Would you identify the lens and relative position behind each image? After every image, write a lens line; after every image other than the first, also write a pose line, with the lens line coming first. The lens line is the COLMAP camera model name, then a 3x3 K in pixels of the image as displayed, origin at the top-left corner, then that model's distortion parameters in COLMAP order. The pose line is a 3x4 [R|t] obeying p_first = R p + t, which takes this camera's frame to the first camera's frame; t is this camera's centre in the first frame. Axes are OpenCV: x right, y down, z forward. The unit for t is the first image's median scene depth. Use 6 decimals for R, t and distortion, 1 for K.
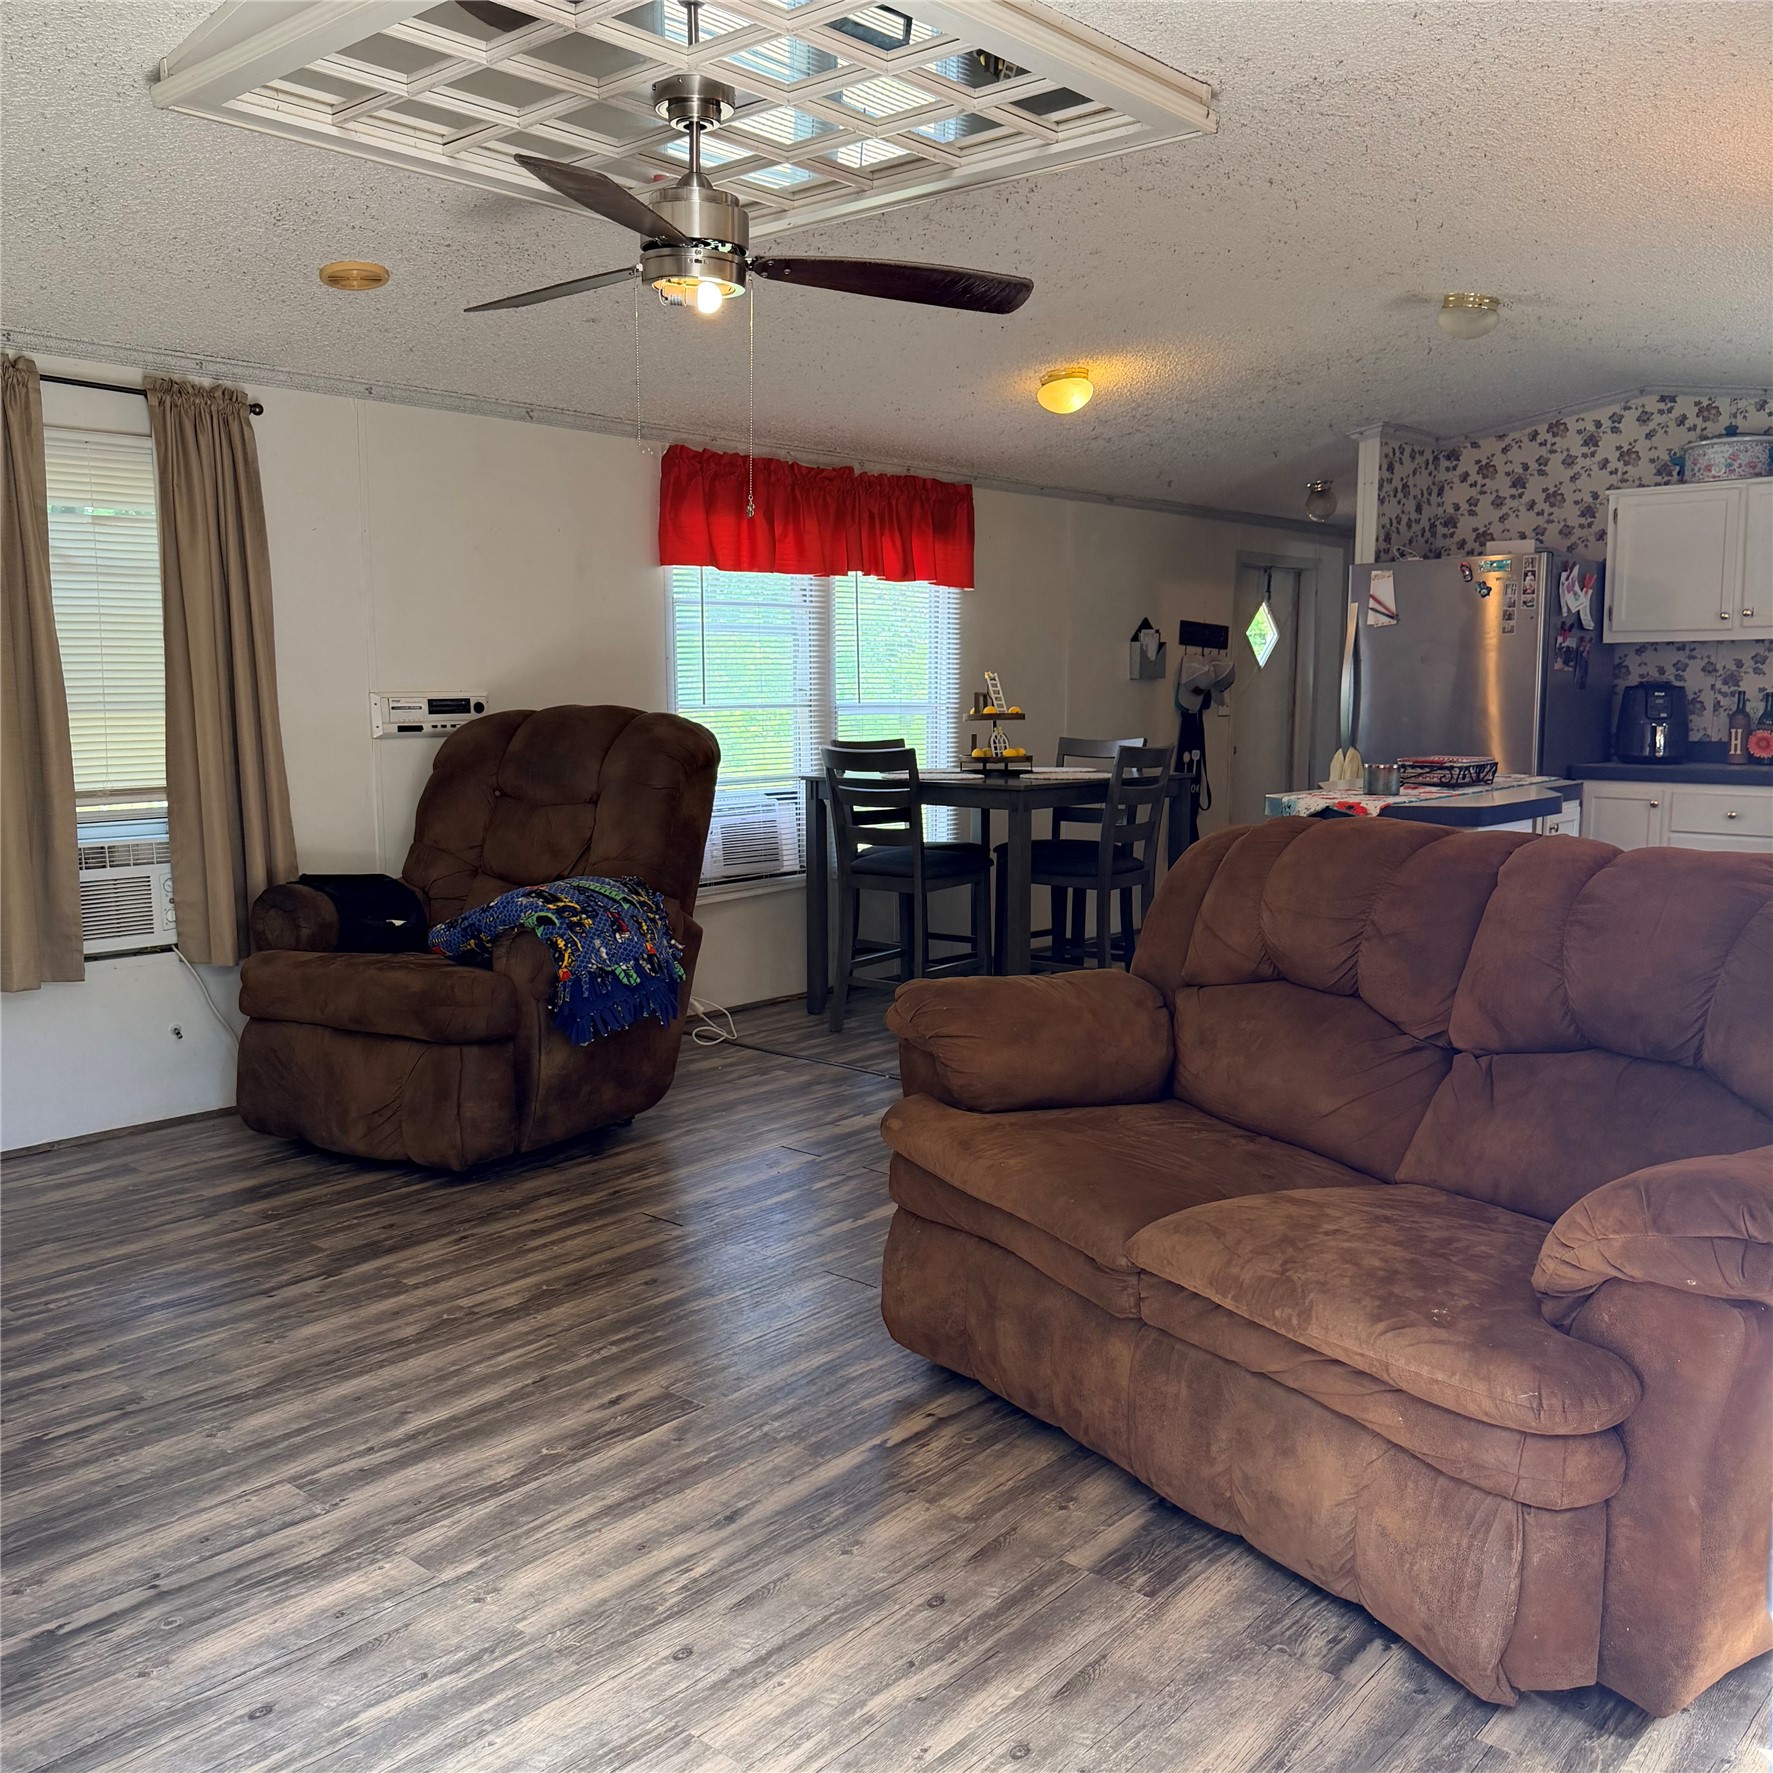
lens RADIAL K [[1667.7, 0, 900.2], [0, 1667.7, 874.7], [0, 0, 1]] dist [0.063087, 0.000000]
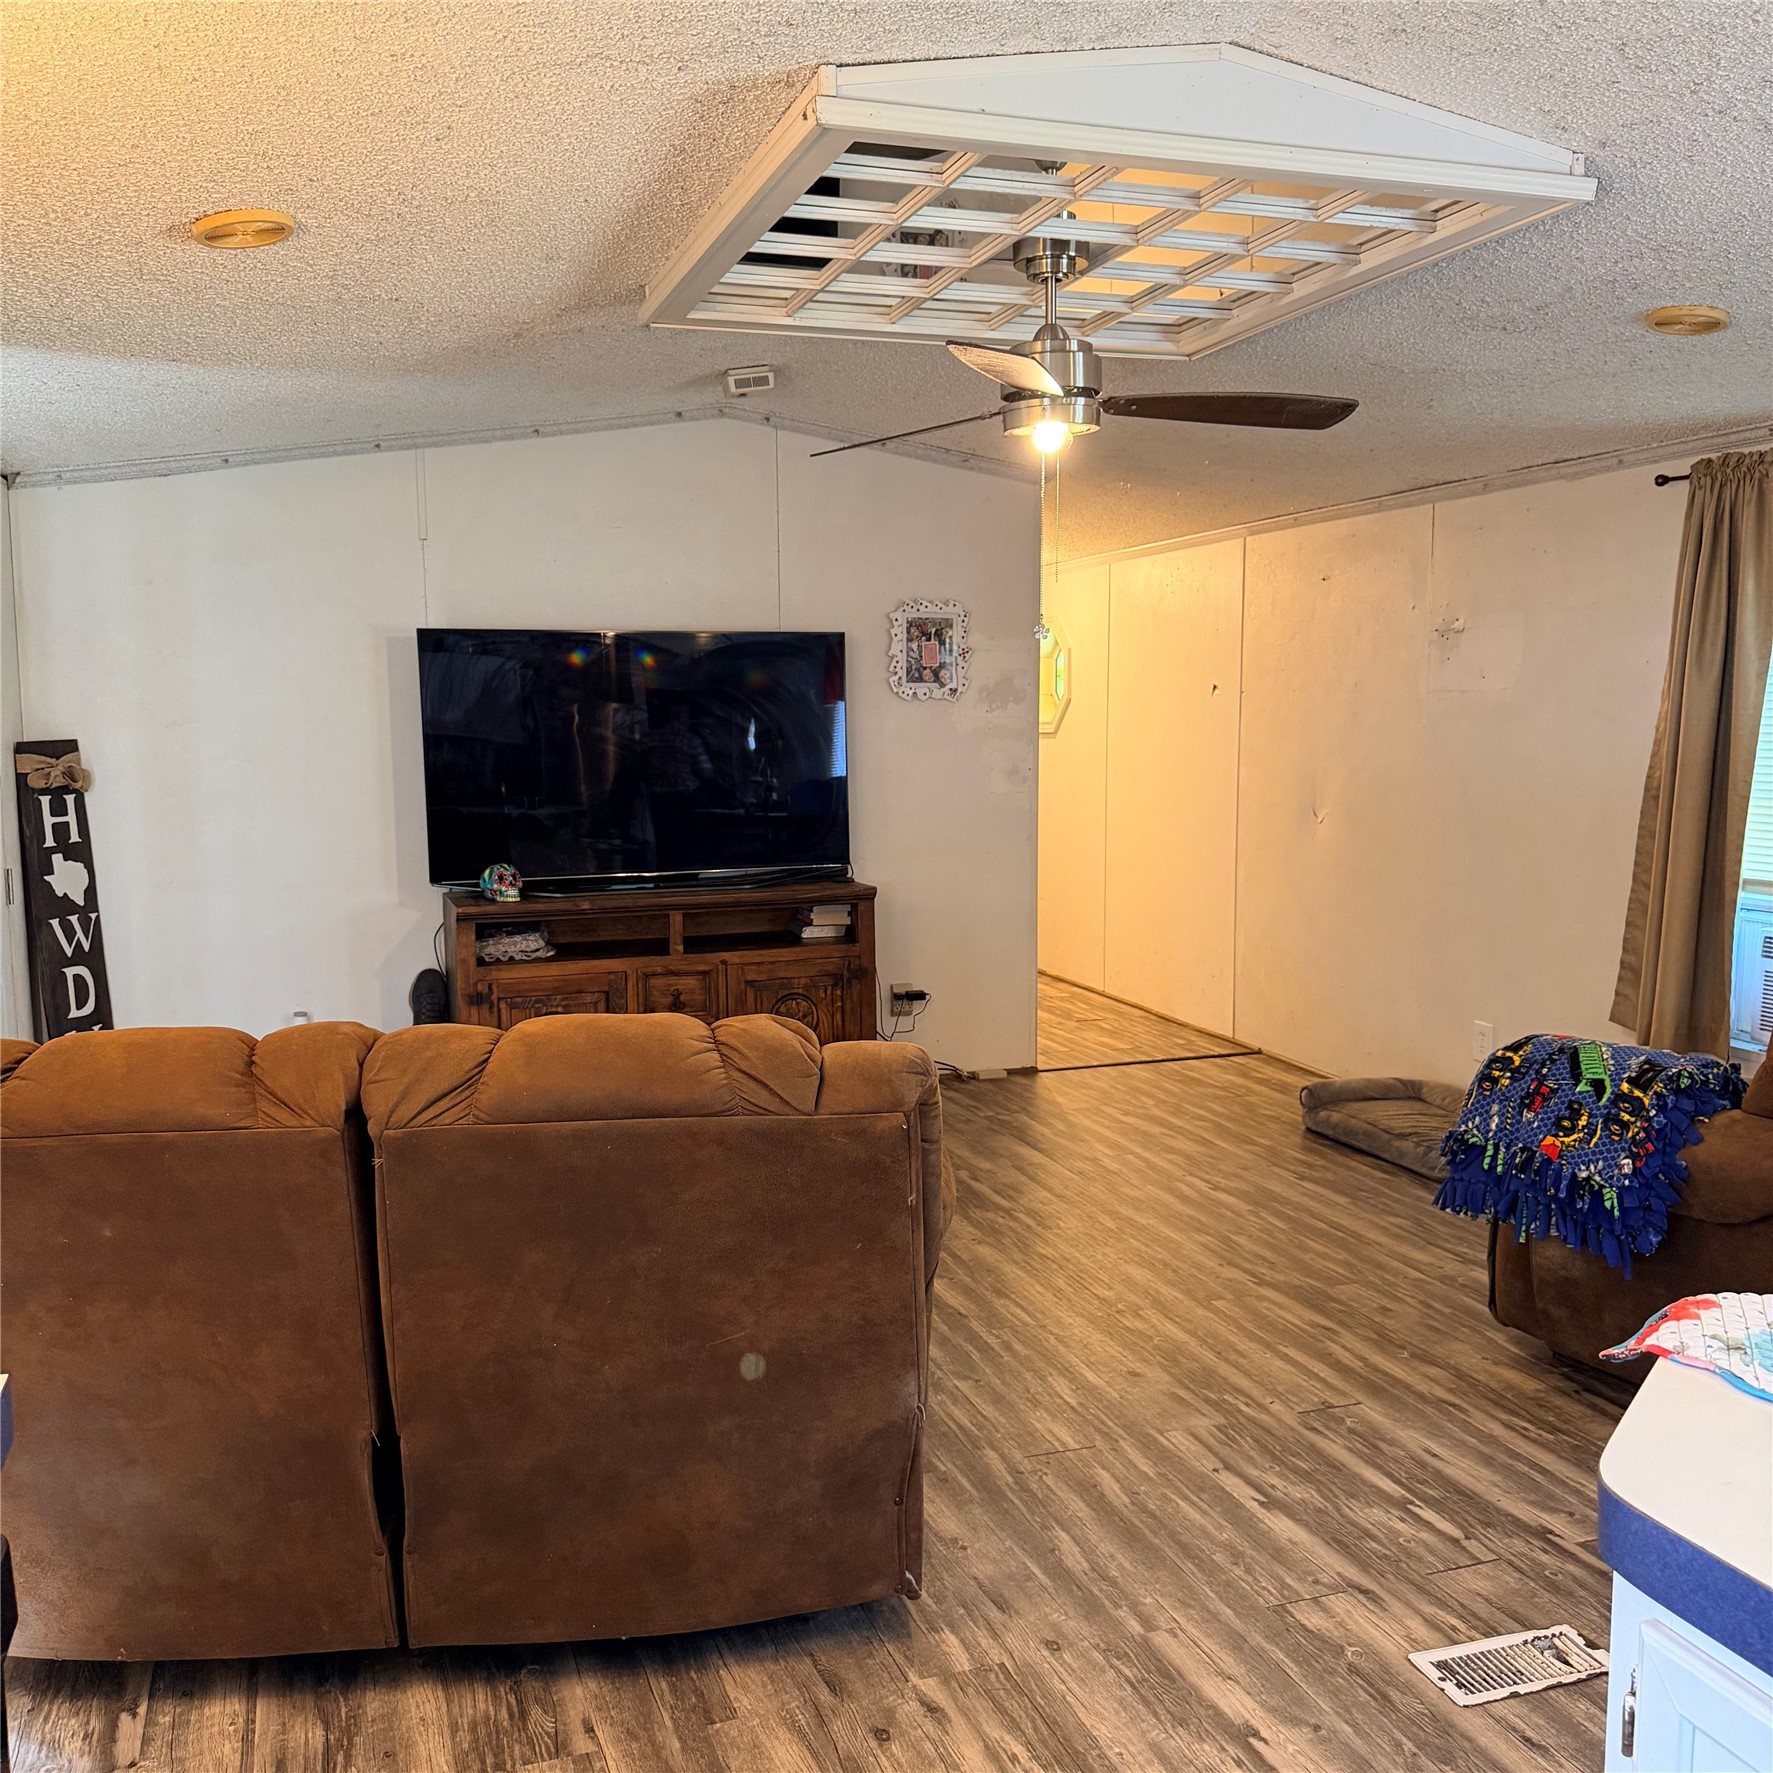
lens RADIAL K [[1667.7, 0, 905.2], [0, 1667.7, 878.8], [0, 0, 1]] dist [0.063087, 0.000000]
pose [[-0.473090, 0.095670, -0.875804, 0.512278], [-0.103212, 0.981223, 0.162938, -0.134116], [0.874948, 0.167478, -0.454332, 0.844503]]
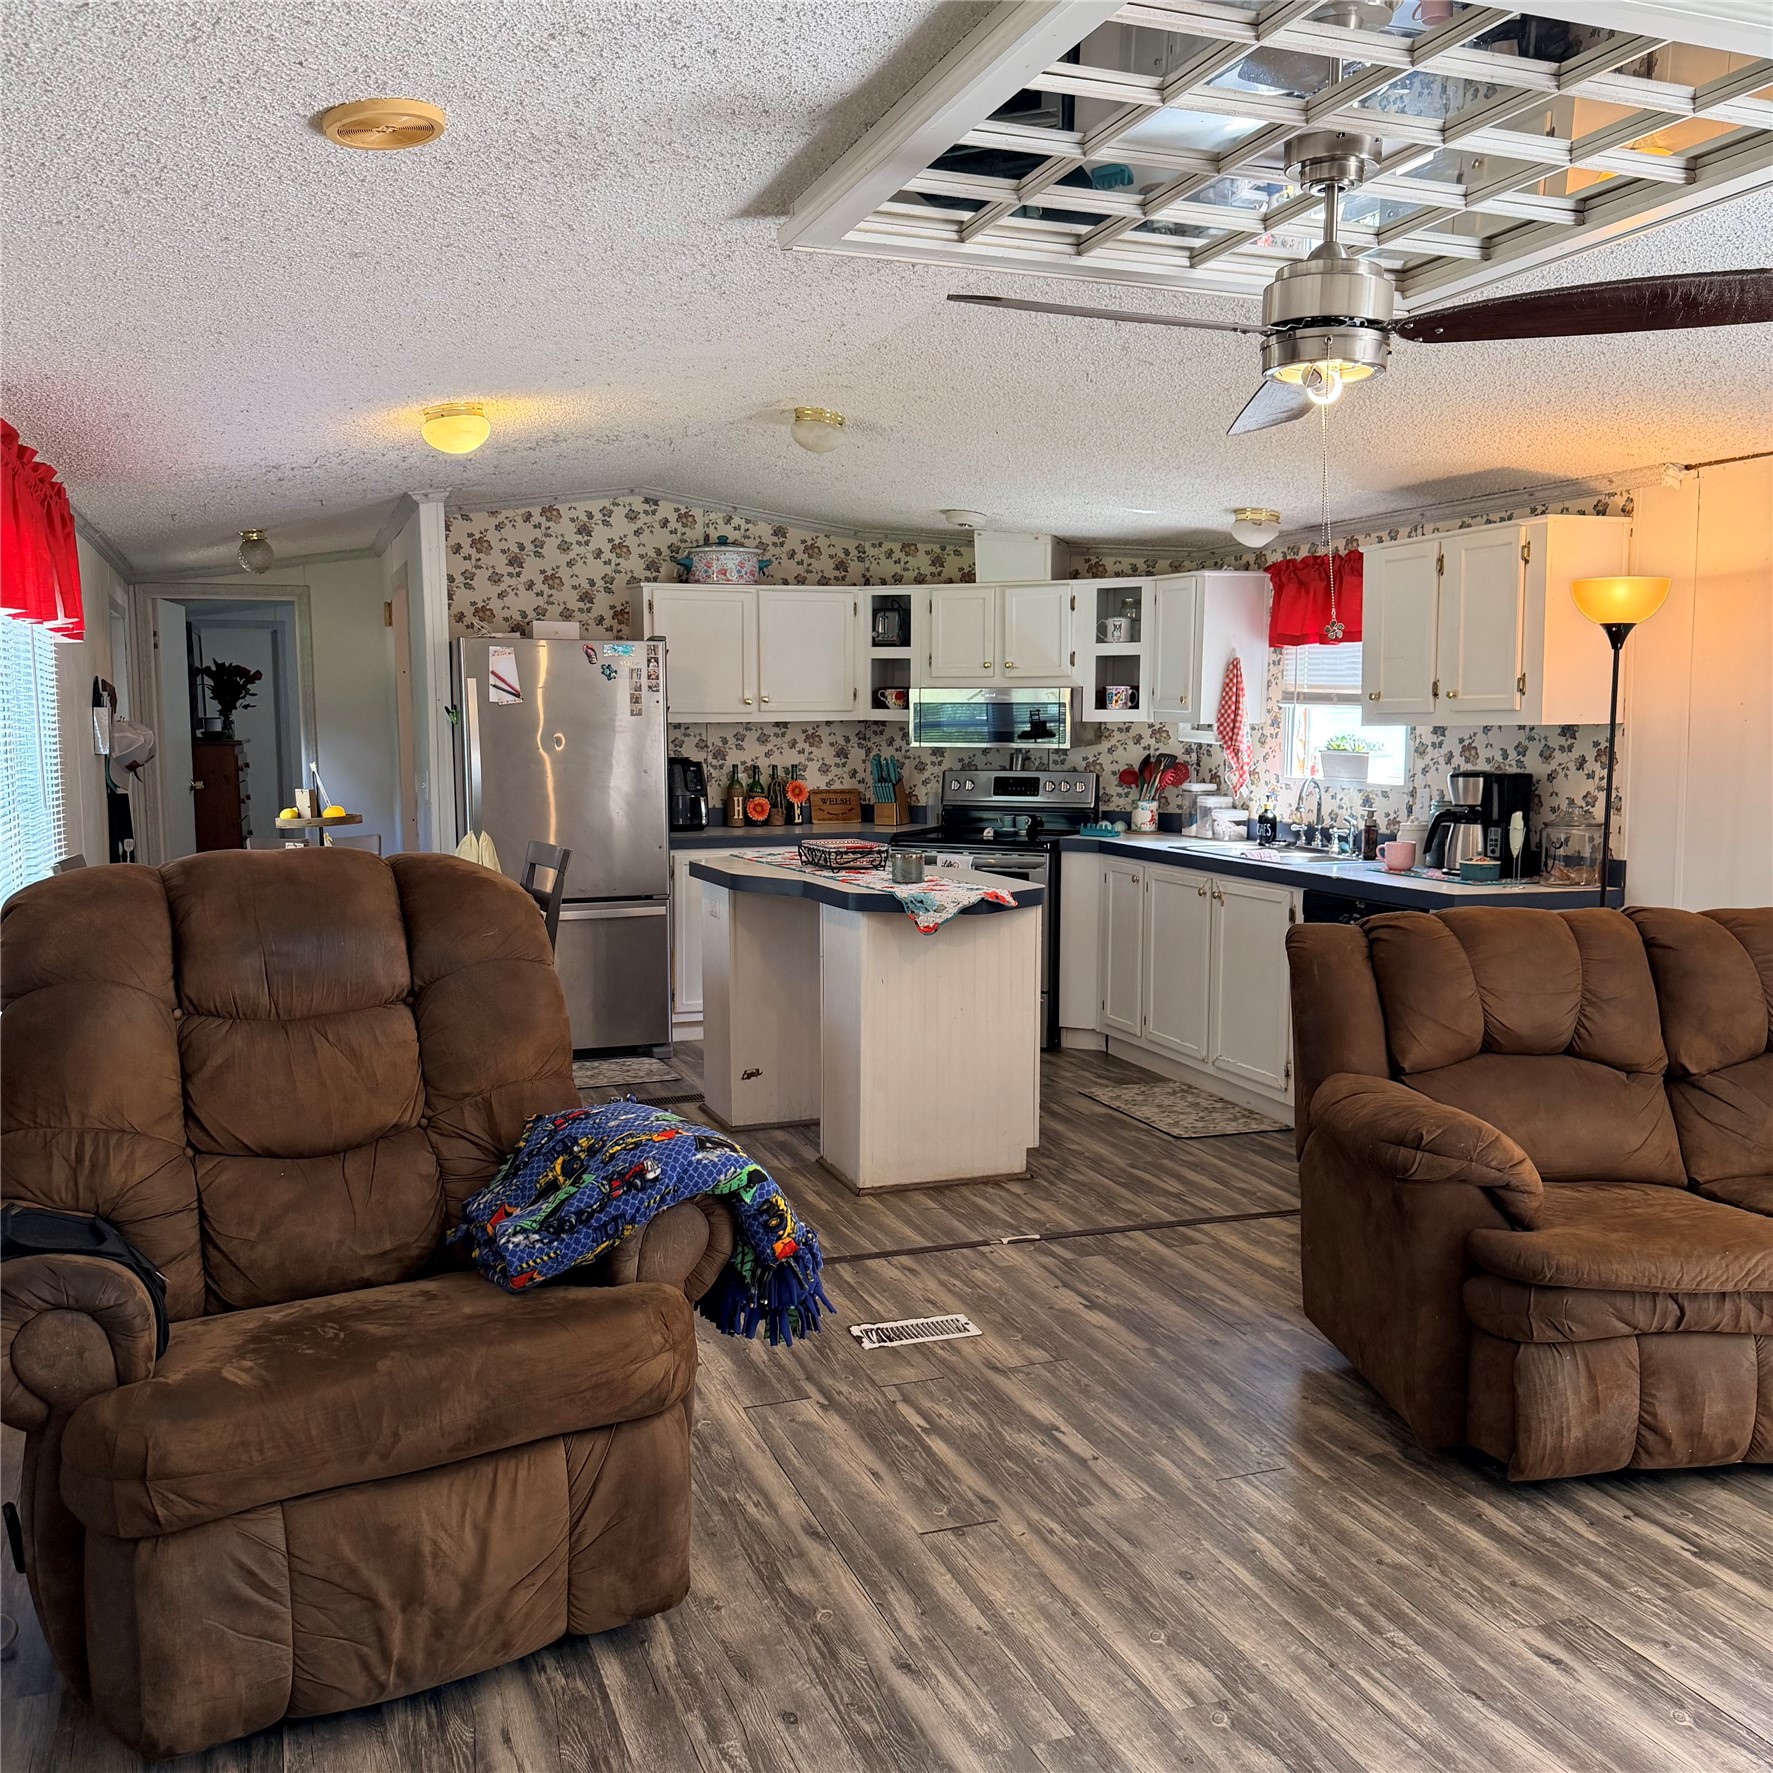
lens RADIAL K [[1667.7, 0, 892.4], [0, 1667.7, 885.7], [0, 0, 1]] dist [0.063087, 0.000000]
pose [[0.454996, -0.087100, 0.886224, -0.589083], [0.097580, 0.994089, 0.047603, -0.088526], [-0.885131, 0.064818, 0.460805, 0.477715]]
